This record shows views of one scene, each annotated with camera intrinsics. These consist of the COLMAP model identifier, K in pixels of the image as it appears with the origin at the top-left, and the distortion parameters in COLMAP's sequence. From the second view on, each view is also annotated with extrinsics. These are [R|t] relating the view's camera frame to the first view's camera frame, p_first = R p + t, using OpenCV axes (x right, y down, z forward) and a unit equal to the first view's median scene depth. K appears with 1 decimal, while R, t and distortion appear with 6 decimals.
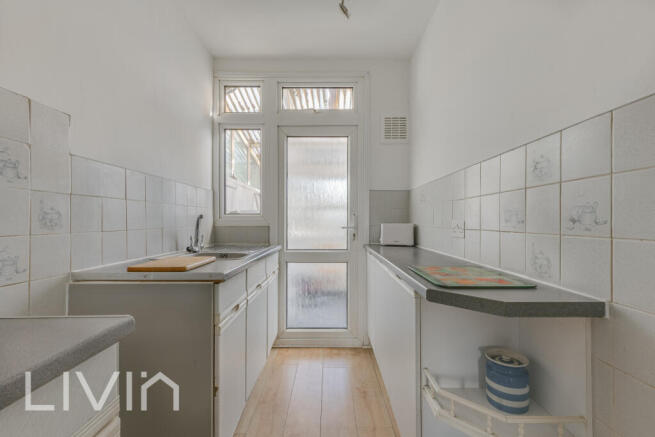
lens RADIAL K [[294.9, 0, 334.2], [0, 294.9, 223.4], [0, 0, 1]] dist [0.003207, 0.000134]
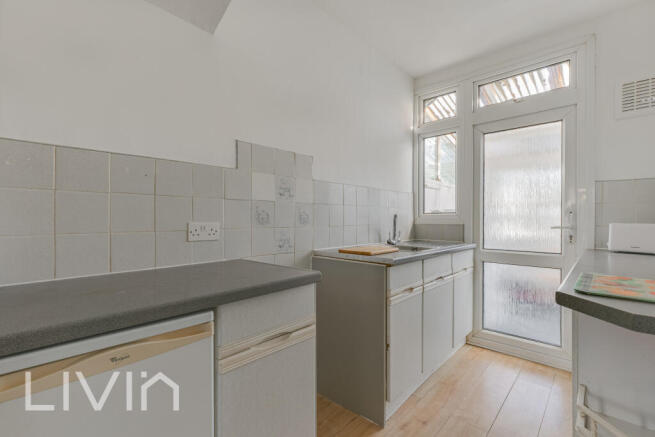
lens RADIAL K [[294.9, 0, 334.2], [0, 294.9, 223.4], [0, 0, 1]] dist [0.003207, 0.000134]
pose [[0.739925, 0.011941, -0.672583, 0.140808], [-0.007687, 0.999927, 0.009295, -0.001169], [0.672646, -0.001707, 0.739963, -0.069014]]
